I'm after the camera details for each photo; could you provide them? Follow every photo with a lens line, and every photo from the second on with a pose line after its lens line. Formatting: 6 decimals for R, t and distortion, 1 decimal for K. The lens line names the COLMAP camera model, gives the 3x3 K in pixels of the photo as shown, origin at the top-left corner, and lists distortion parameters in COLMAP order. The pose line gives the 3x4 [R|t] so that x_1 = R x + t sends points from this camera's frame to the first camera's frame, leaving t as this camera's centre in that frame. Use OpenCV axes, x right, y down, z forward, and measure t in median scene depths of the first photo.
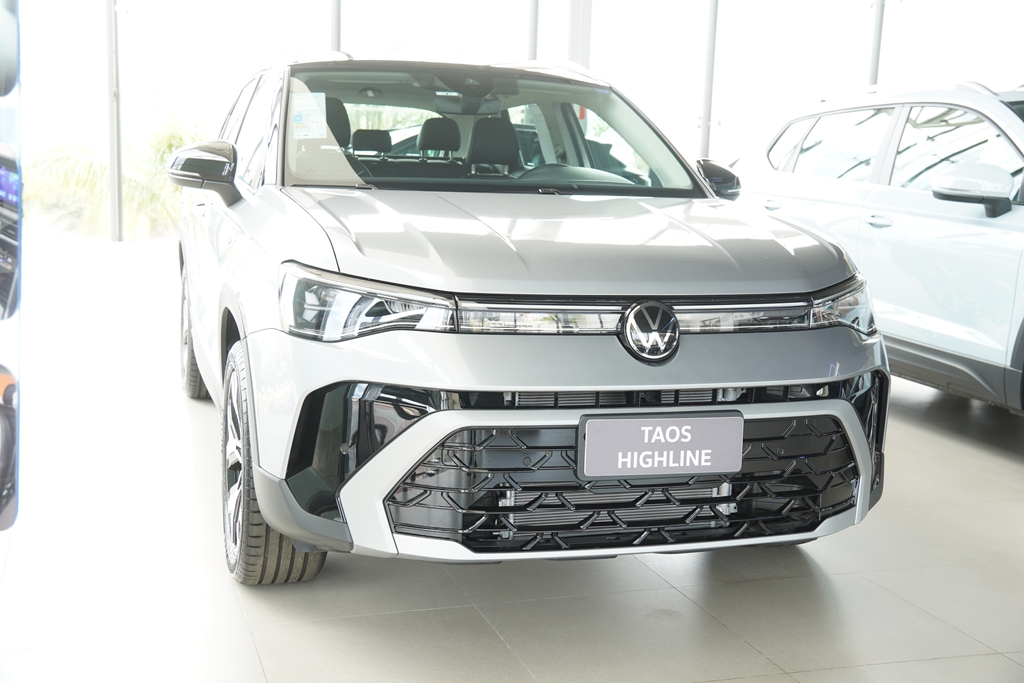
lens RADIAL K [[1257.5, 0, 509.3], [0, 1257.5, 340.8], [0, 0, 1]] dist [0.115781, 0.000000]
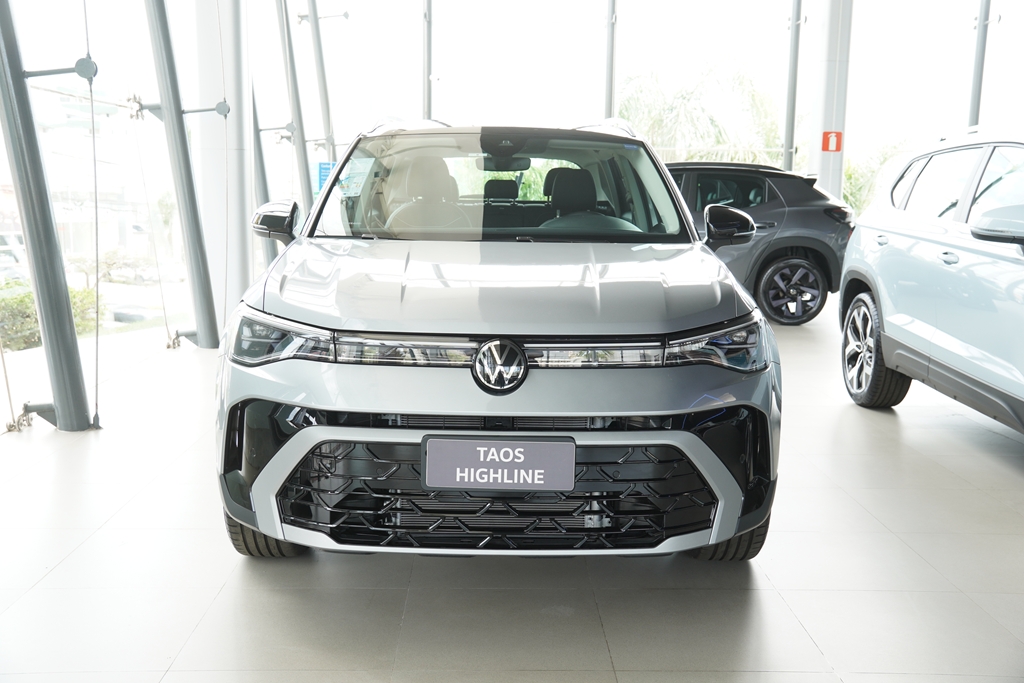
lens RADIAL K [[1133.8, 0, 513.4], [0, 1133.8, 344.6], [0, 0, 1]] dist [0.031378, 0.000000]
pose [[0.948486, 0.022067, -0.316048, 0.458722], [-0.023584, 0.999721, -0.000974, -0.026341], [0.315939, 0.008378, 0.948743, 0.009753]]
